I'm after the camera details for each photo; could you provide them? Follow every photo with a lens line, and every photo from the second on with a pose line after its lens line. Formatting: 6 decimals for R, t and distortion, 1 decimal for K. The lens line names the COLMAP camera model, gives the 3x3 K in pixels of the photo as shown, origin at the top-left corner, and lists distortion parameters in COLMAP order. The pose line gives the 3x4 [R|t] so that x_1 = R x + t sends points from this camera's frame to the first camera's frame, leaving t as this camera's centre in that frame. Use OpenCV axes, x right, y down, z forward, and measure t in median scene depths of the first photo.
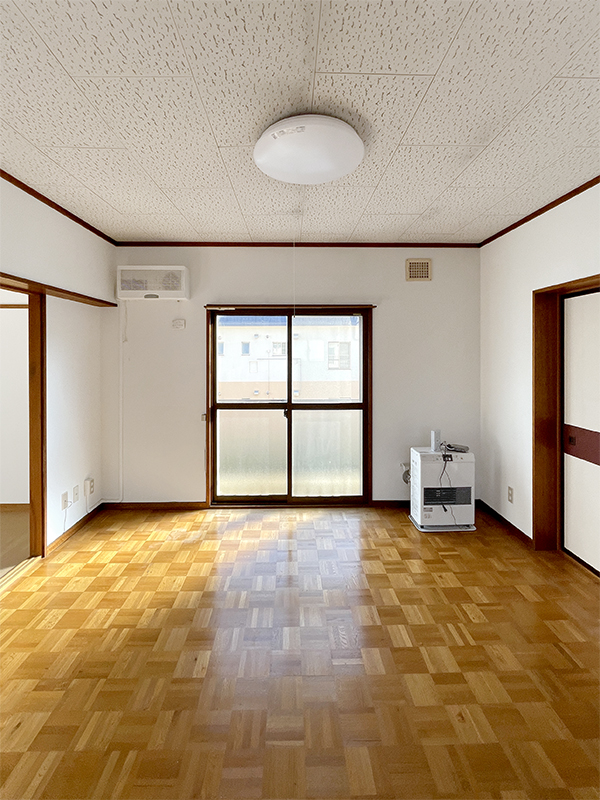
lens RADIAL K [[357.3, 0, 303.4], [0, 357.3, 404.3], [0, 0, 1]] dist [0.011113, -0.001088]
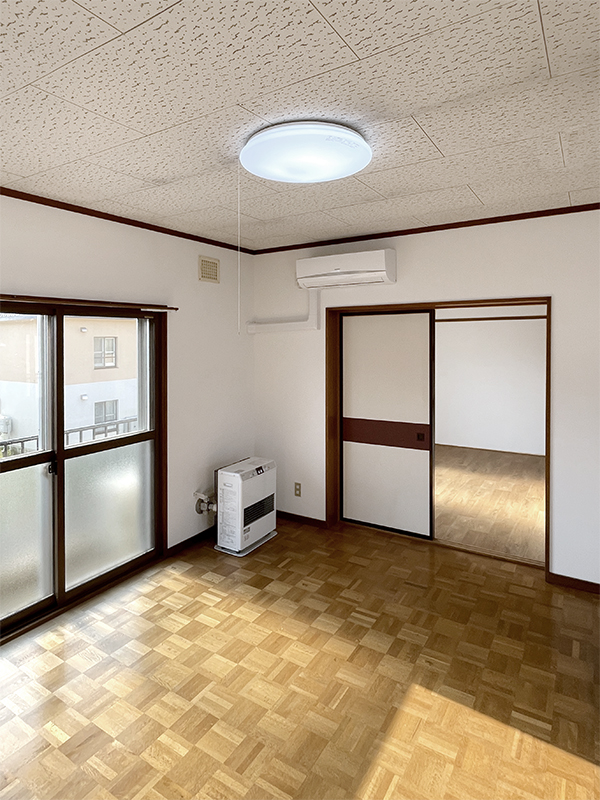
lens RADIAL K [[449.6, 0, 297.4], [0, 449.6, 399.6], [0, 0, 1]] dist [-0.015609, 0.000329]
pose [[0.562286, -0.122186, 0.817866, -0.491988], [0.131522, 0.989648, 0.057428, -0.091446], [-0.816417, 0.075277, 0.572536, 0.208503]]
